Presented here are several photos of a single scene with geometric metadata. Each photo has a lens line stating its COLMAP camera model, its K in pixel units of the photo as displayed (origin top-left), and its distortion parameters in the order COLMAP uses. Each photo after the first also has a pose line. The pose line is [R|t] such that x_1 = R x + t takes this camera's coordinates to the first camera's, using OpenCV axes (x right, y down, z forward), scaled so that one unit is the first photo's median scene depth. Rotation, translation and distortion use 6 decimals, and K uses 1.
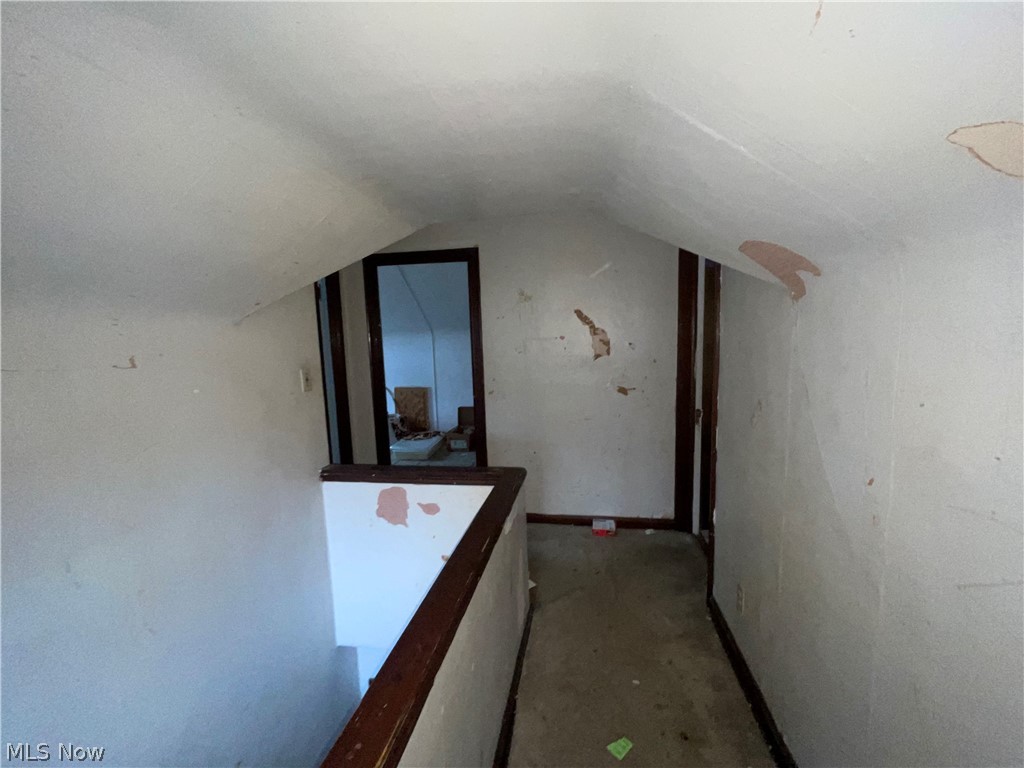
lens RADIAL K [[417.5, 0, 512.3], [0, 417.5, 383.9], [0, 0, 1]] dist [-0.000074, -0.000006]
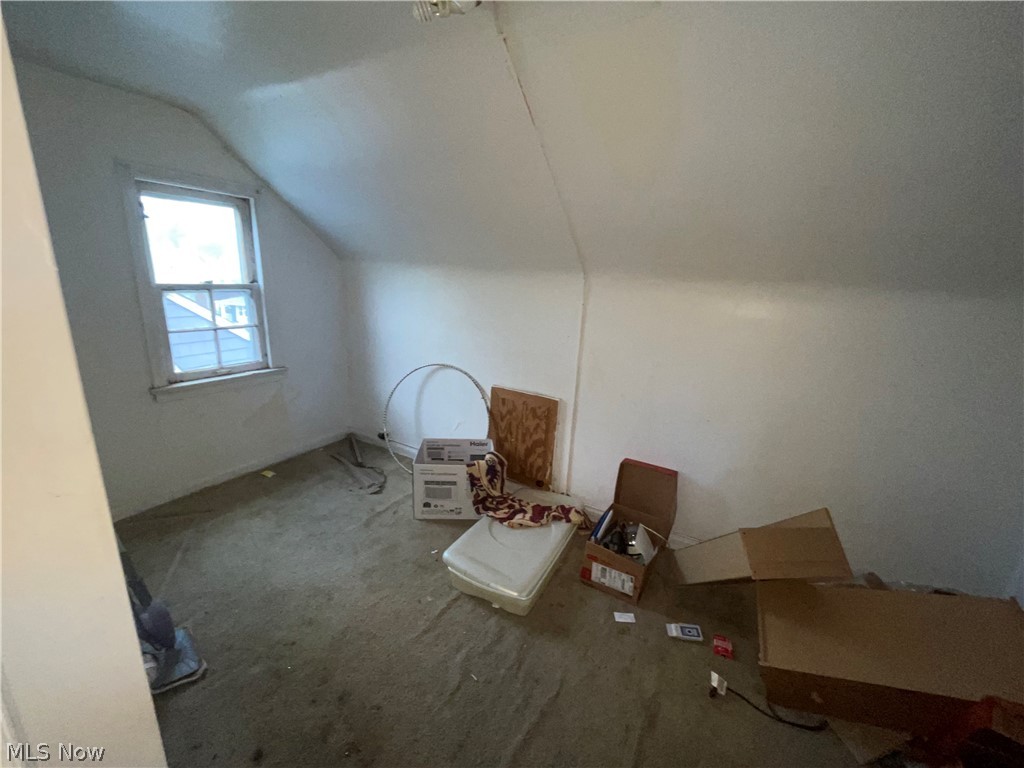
lens RADIAL K [[417.5, 0, 511.0], [0, 417.5, 383.8], [0, 0, 1]] dist [-0.000074, -0.000006]
pose [[0.934397, 0.162138, -0.317198, -0.110750], [-0.117854, 0.980976, 0.154261, -0.073322], [0.336175, -0.106758, 0.935729, 0.564883]]
